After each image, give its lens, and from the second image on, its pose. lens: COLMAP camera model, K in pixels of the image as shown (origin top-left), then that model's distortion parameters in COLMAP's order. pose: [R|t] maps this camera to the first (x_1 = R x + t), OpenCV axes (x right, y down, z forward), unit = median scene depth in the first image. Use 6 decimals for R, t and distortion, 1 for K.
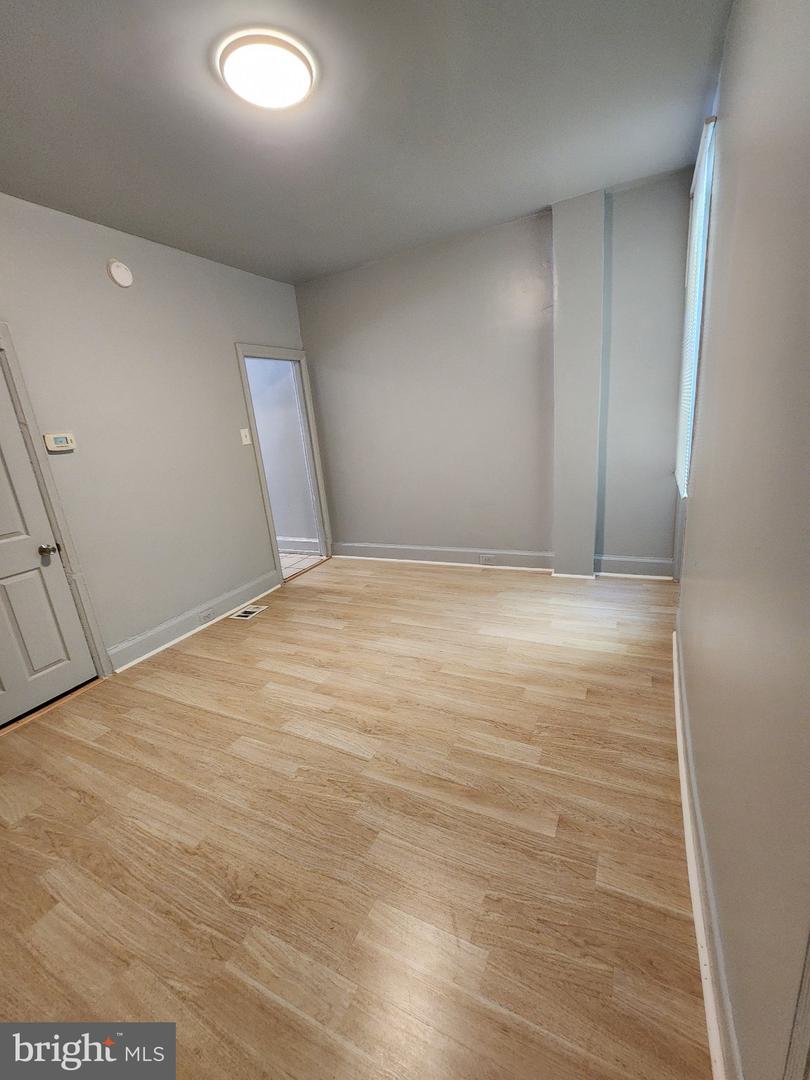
lens RADIAL K [[443.4, 0, 418.0], [0, 443.4, 542.1], [0, 0, 1]] dist [-0.004026, 0.000822]
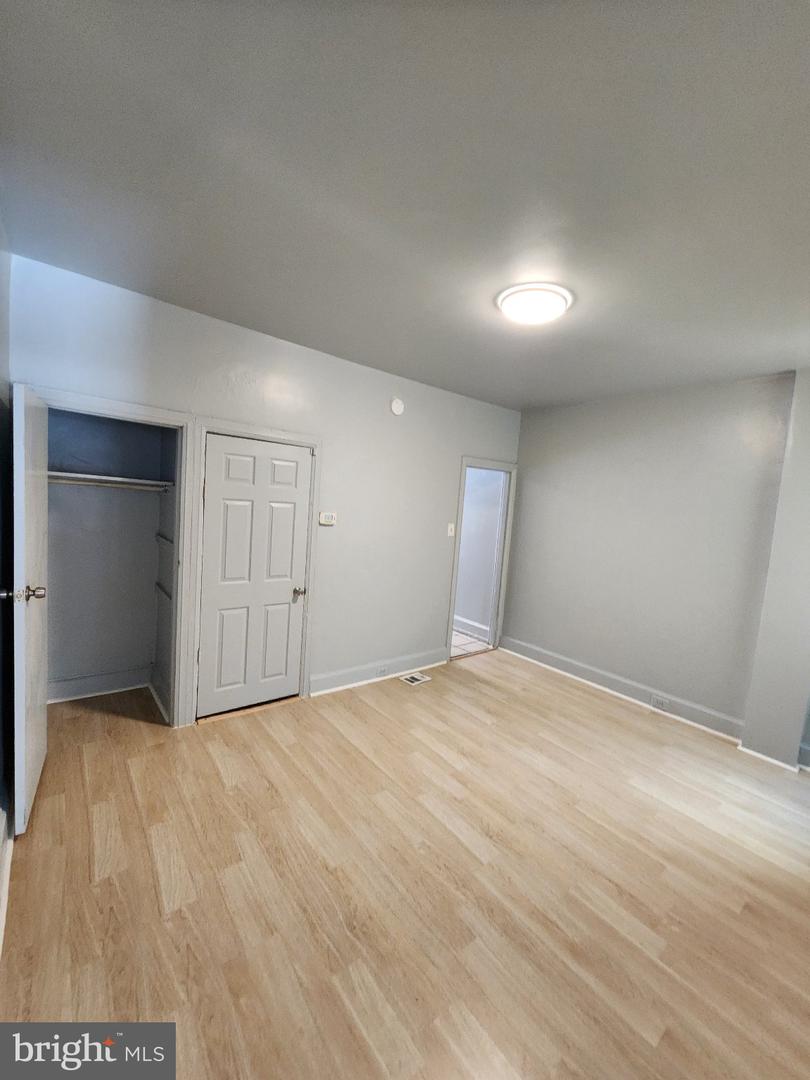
lens RADIAL K [[443.4, 0, 415.3], [0, 443.4, 538.5], [0, 0, 1]] dist [-0.004026, 0.000822]
pose [[0.892506, 0.191476, -0.408374, 0.020909], [-0.262198, 0.956970, -0.124338, -0.064698], [0.366994, 0.218047, 0.904307, -0.152548]]
